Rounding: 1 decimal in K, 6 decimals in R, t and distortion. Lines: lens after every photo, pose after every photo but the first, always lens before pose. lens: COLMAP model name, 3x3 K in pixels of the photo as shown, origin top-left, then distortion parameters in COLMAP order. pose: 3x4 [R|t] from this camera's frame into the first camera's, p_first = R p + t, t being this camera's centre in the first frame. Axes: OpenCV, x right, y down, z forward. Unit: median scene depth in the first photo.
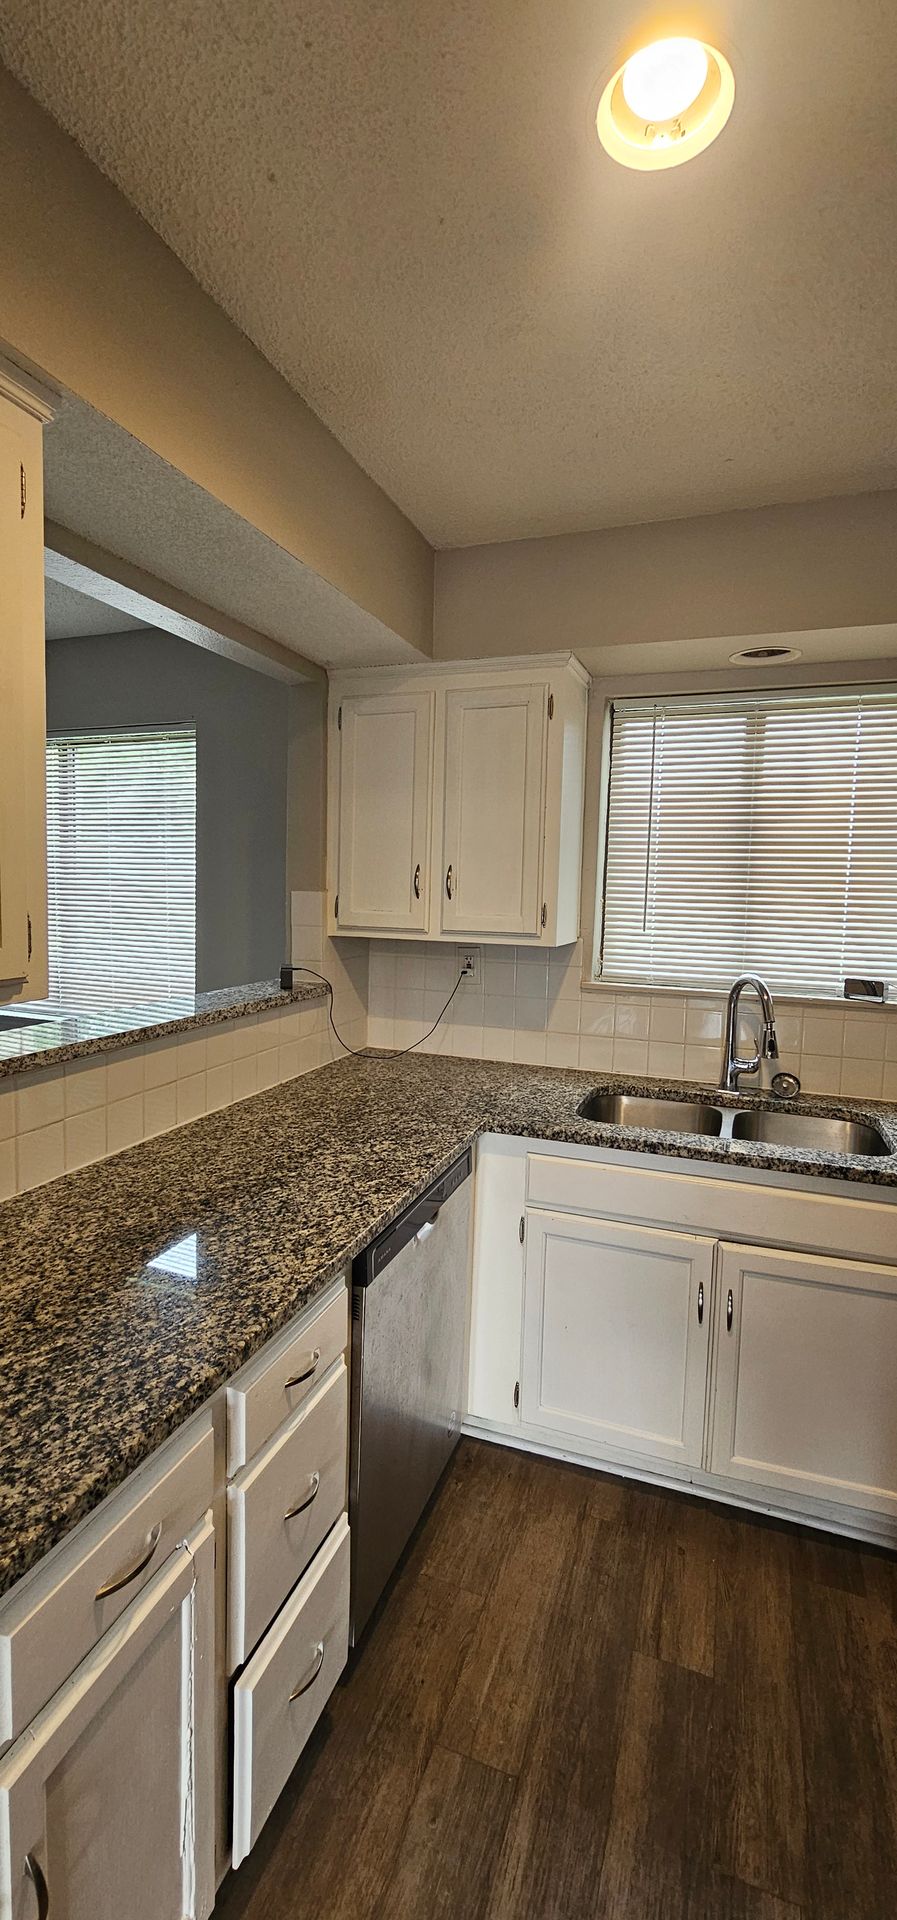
lens RADIAL K [[787.4, 0, 456.7], [0, 787.4, 949.6], [0, 0, 1]] dist [0.000360, -0.000494]
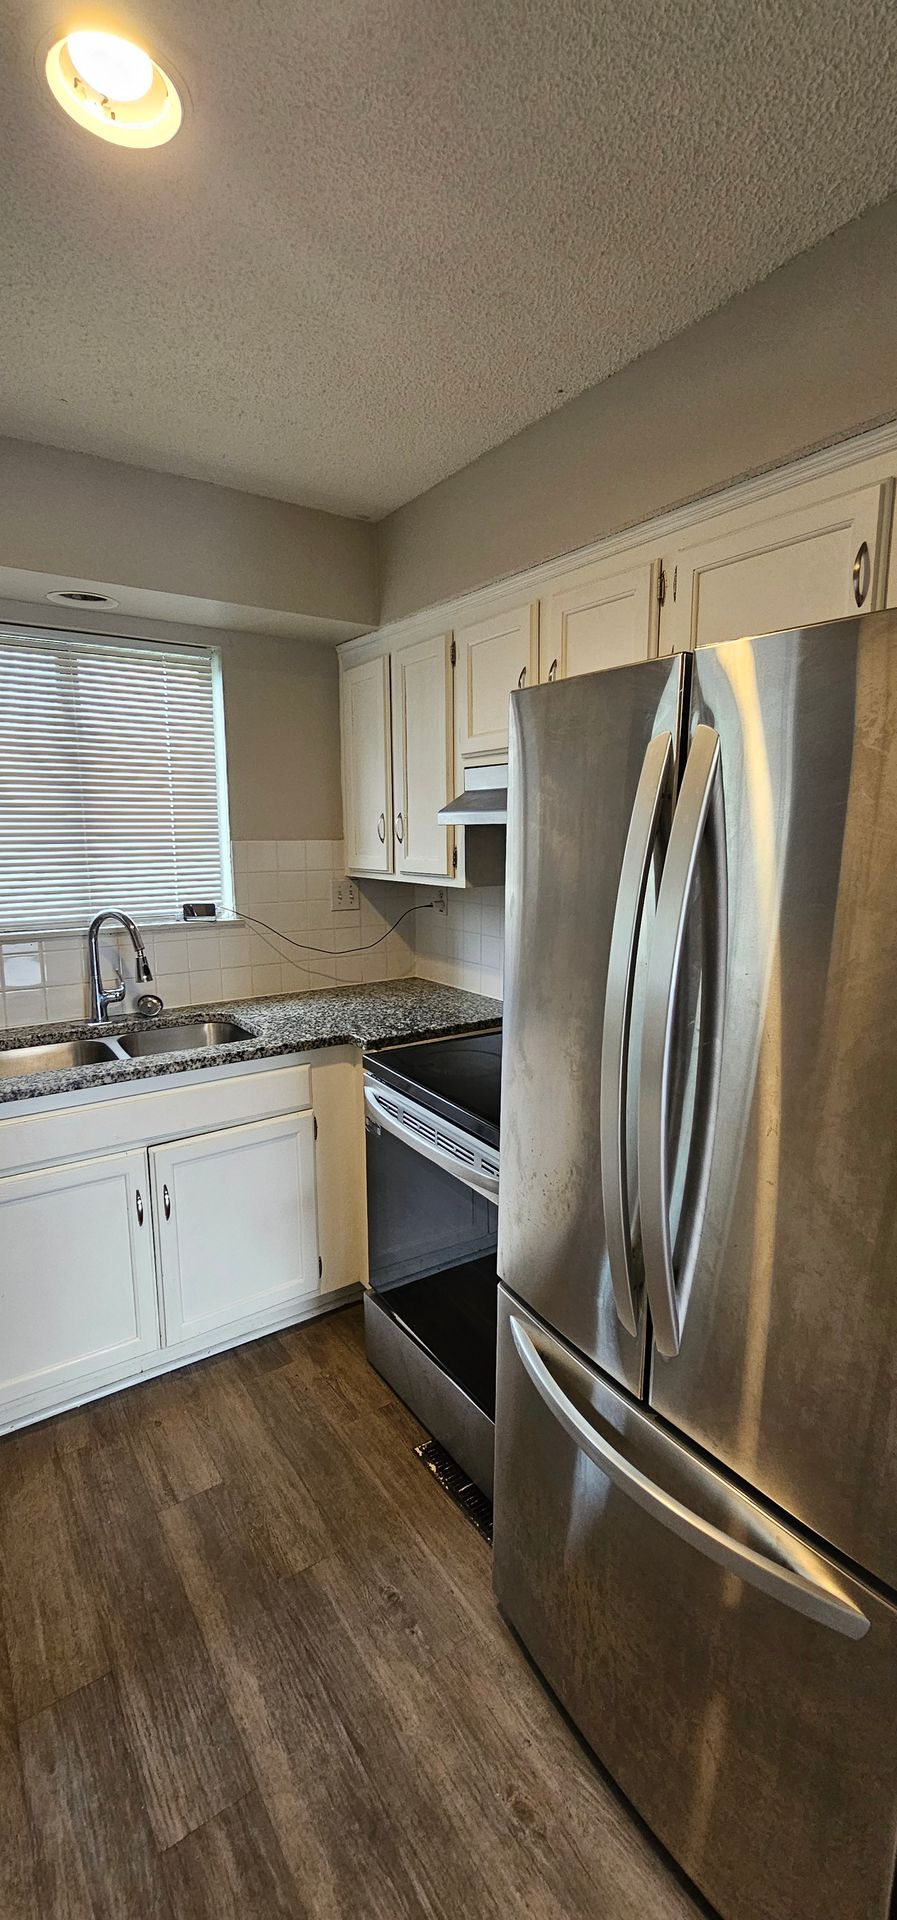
lens RADIAL K [[787.4, 0, 456.7], [0, 787.4, 949.6], [0, 0, 1]] dist [0.000360, -0.000494]
pose [[0.580634, -0.148108, 0.800580, -0.244888], [0.086203, 0.988971, 0.120440, -0.002261], [-0.809588, -0.000919, 0.586998, -0.003278]]
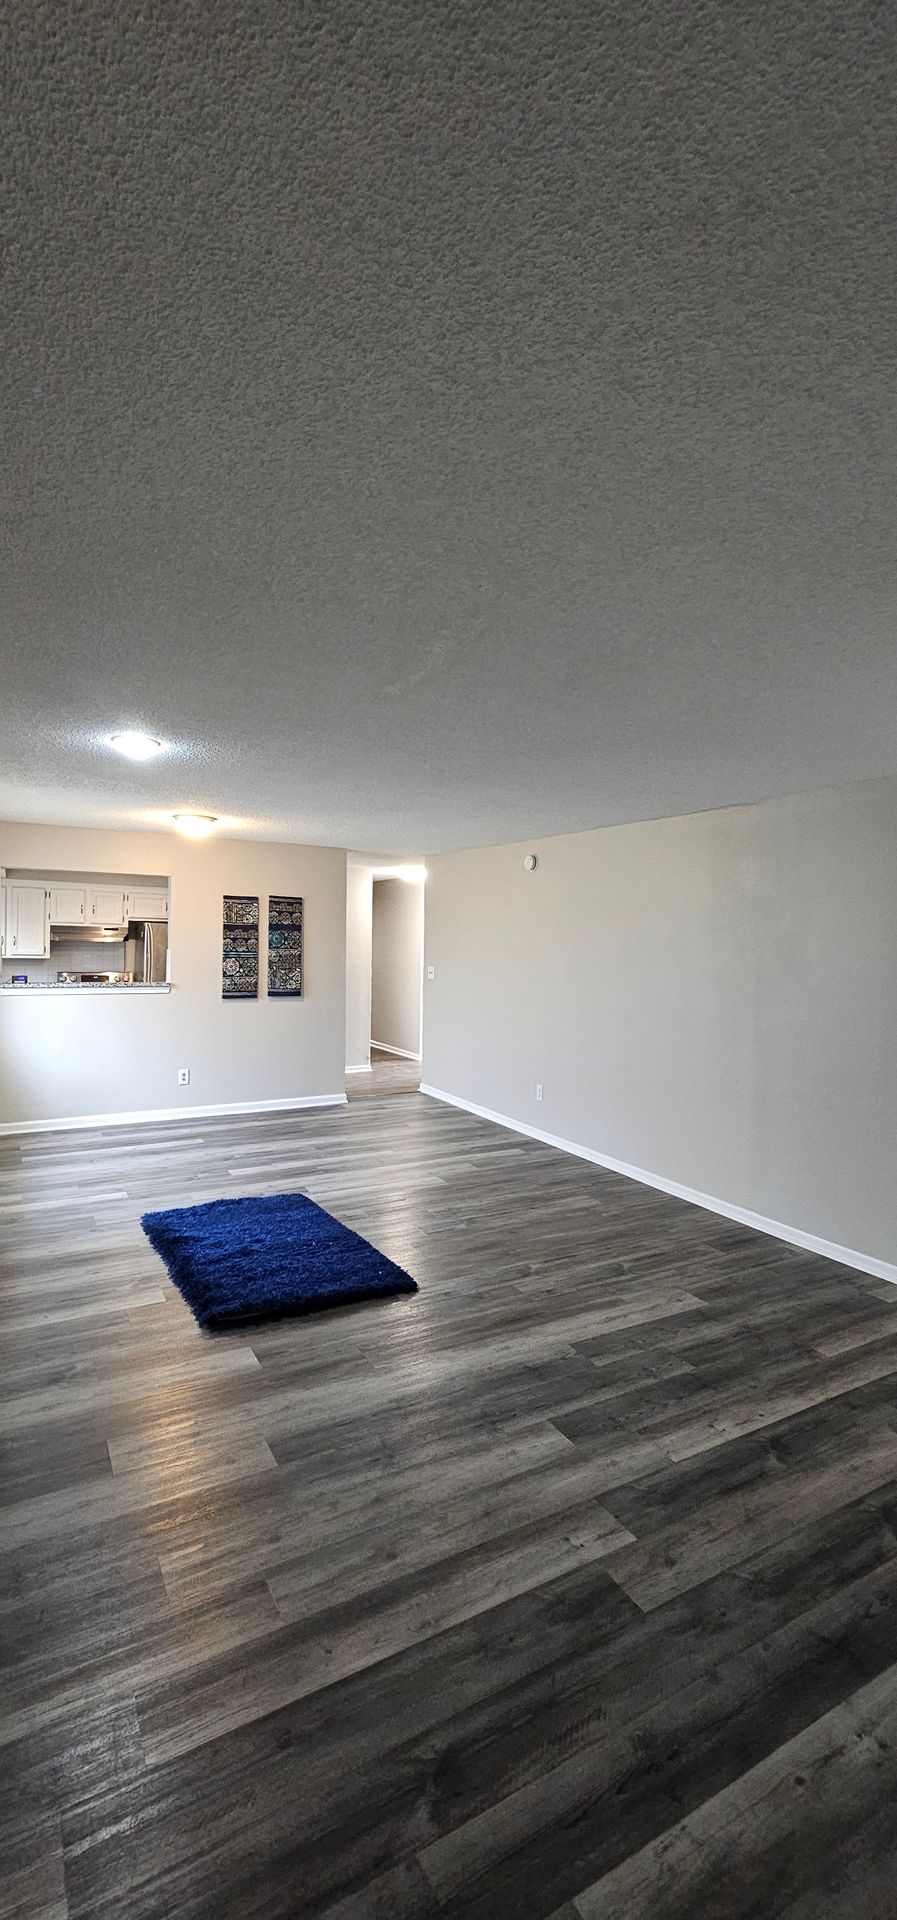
lens RADIAL K [[782.6, 0, 458.9], [0, 782.6, 945.2], [0, 0, 1]] dist [-0.000250, -0.000312]
pose [[-0.753773, -0.042141, 0.655783, -3.728414], [0.021779, 0.995791, 0.089023, -0.347794], [-0.656774, 0.081385, -0.749682, 2.444543]]
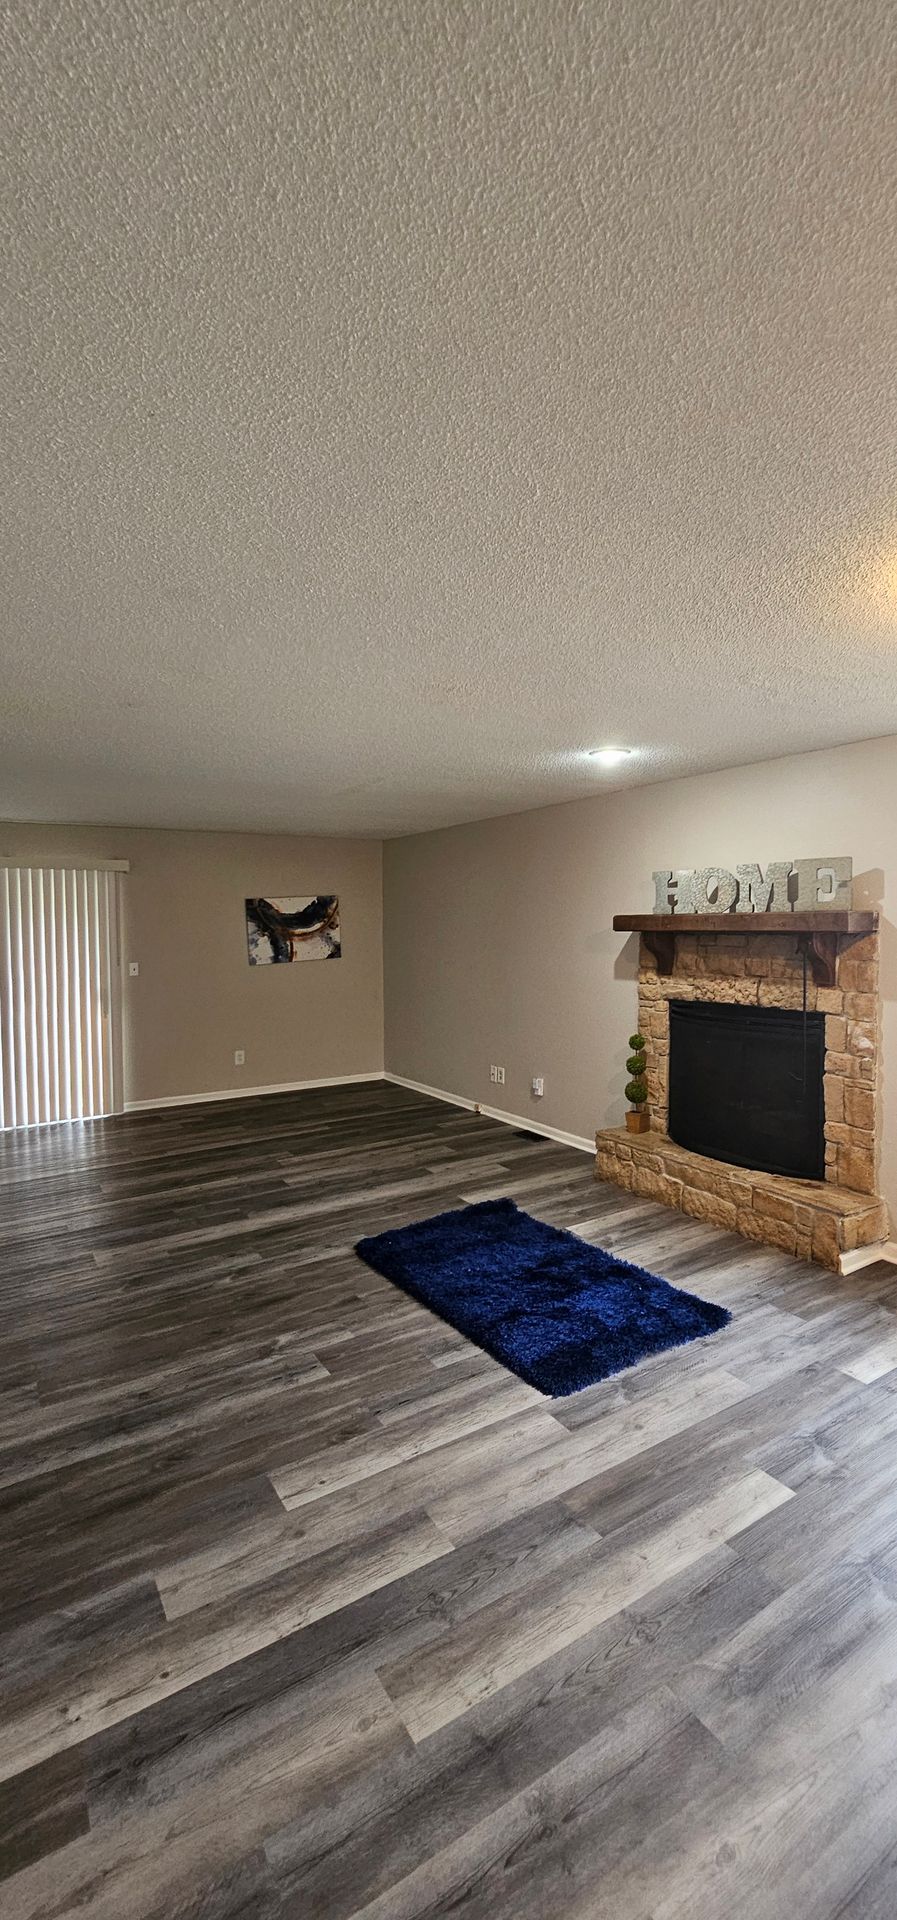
lens RADIAL K [[787.4, 0, 456.7], [0, 787.4, 949.6], [0, 0, 1]] dist [0.000360, -0.000494]
pose [[0.781310, -0.012807, -0.624011, -1.023896], [-0.026768, 0.998182, -0.054001, -0.045666], [0.623568, 0.058895, 0.779547, -0.247906]]
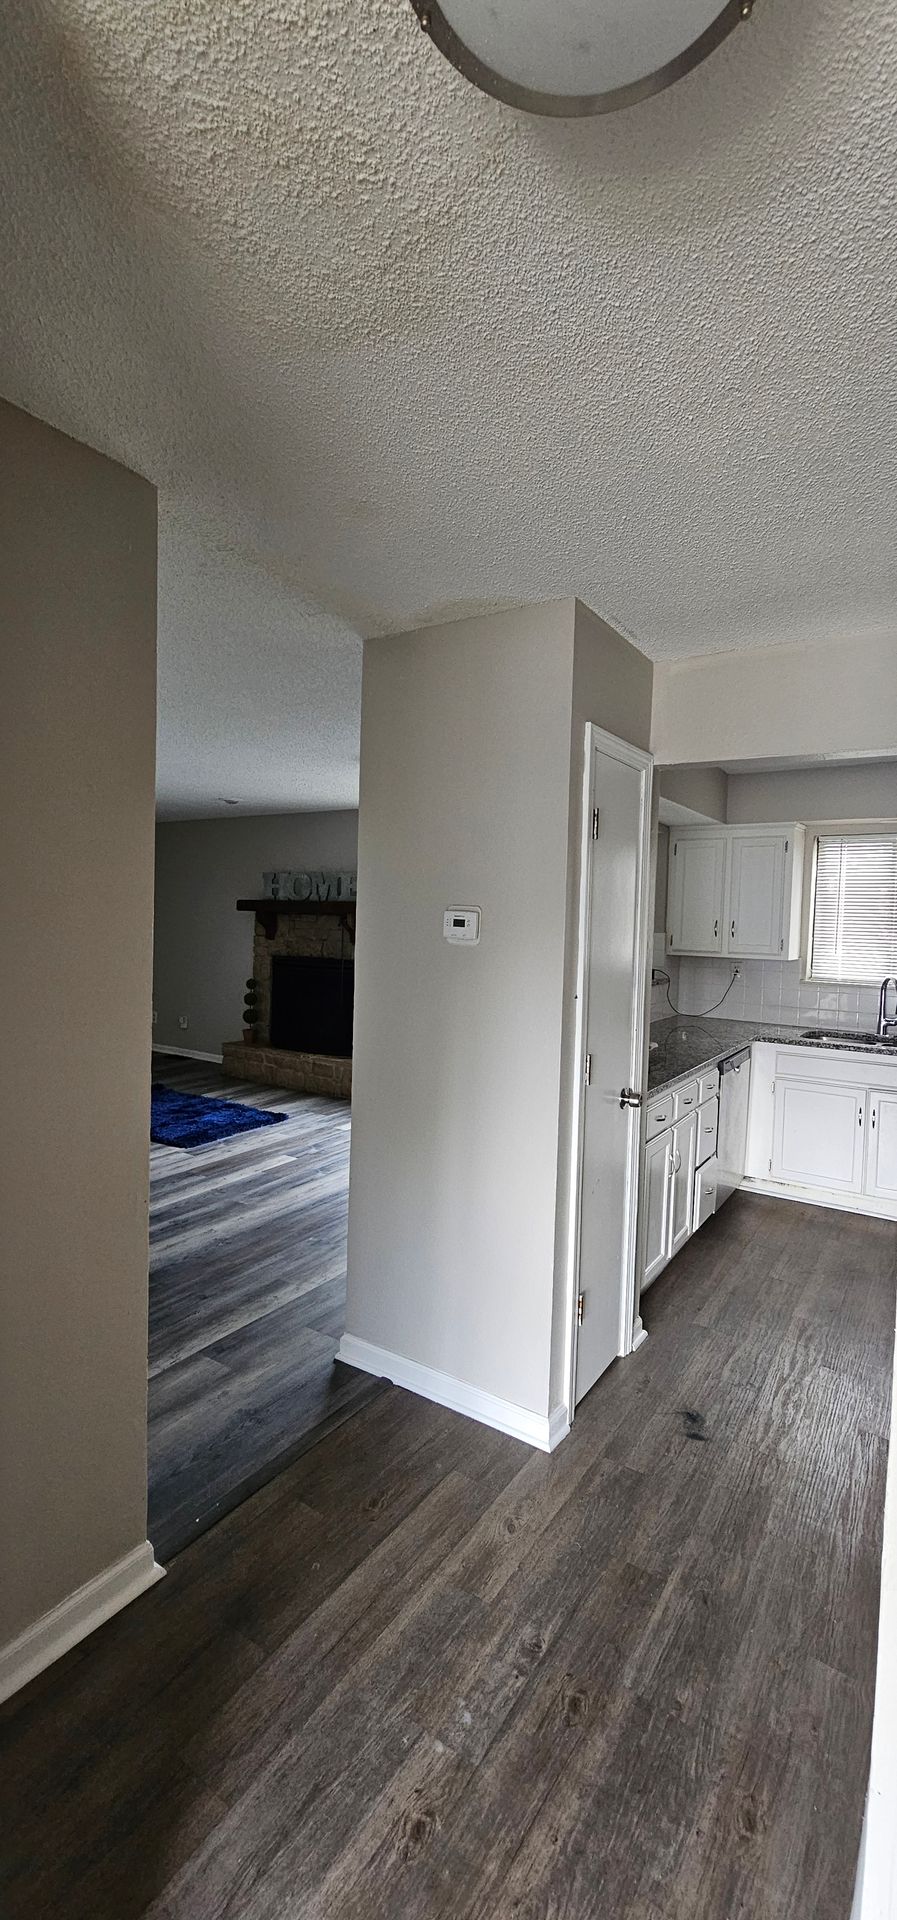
lens RADIAL K [[782.6, 0, 458.9], [0, 782.6, 945.2], [0, 0, 1]] dist [-0.000250, -0.000312]
pose [[0.971431, 0.008844, -0.237157, -0.261870], [-0.023243, 0.998047, -0.057988, 0.109958], [0.236181, 0.061843, 0.969739, -1.382467]]
